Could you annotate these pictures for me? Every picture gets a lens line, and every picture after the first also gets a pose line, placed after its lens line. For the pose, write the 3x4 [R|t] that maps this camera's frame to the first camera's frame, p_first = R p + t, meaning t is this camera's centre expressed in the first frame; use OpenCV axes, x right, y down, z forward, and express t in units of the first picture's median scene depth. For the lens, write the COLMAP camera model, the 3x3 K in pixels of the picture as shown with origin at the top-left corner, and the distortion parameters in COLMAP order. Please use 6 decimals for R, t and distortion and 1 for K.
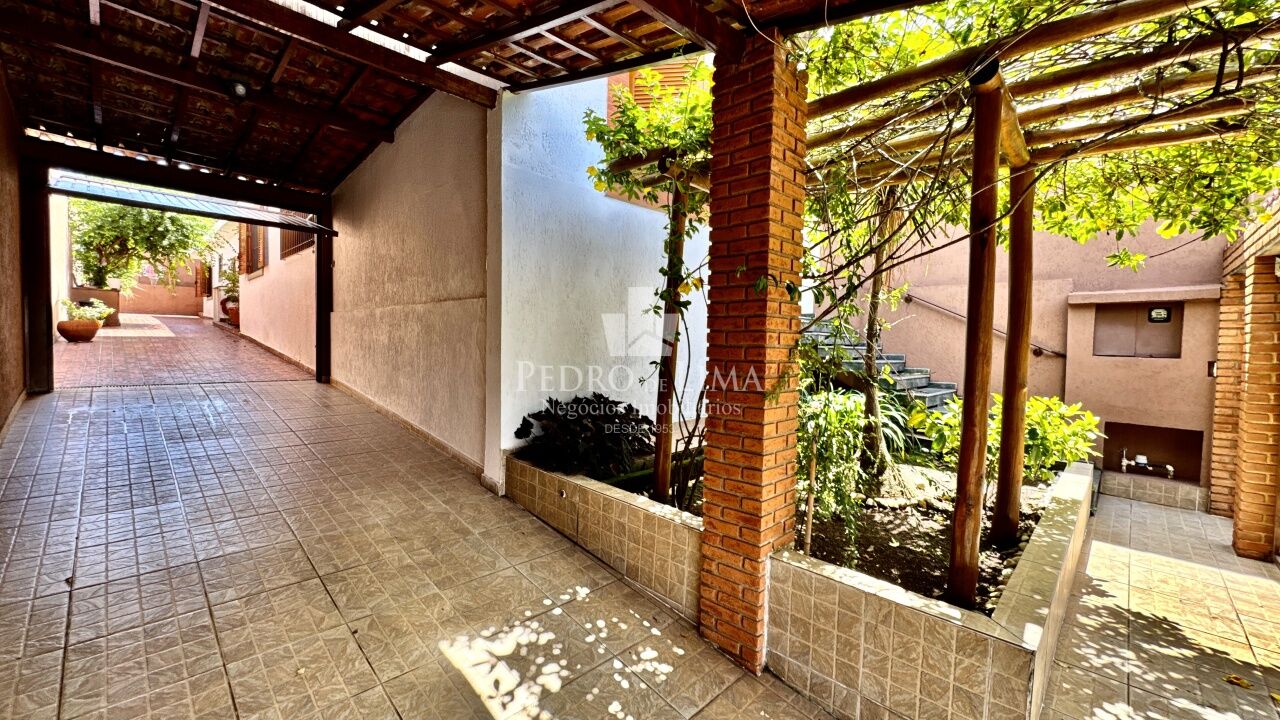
lens RADIAL K [[505.6, 0, 634.5], [0, 505.6, 360.4], [0, 0, 1]] dist [-0.002693, -0.000227]
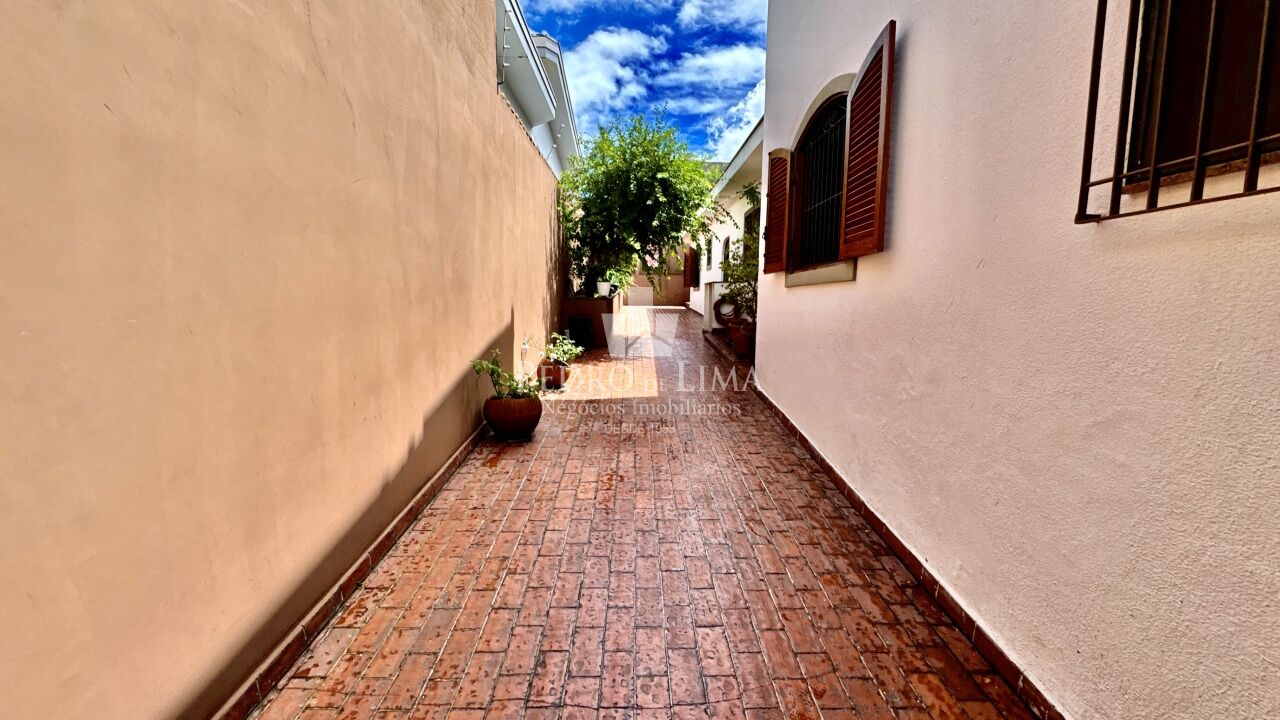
lens RADIAL K [[505.6, 0, 639.1], [0, 505.6, 354.7], [0, 0, 1]] dist [-0.002693, -0.000227]
pose [[0.699914, 0.062079, -0.711525, -0.442780], [-0.023338, 0.997671, 0.064087, -0.100139], [0.713846, -0.028250, 0.699733, 0.493644]]
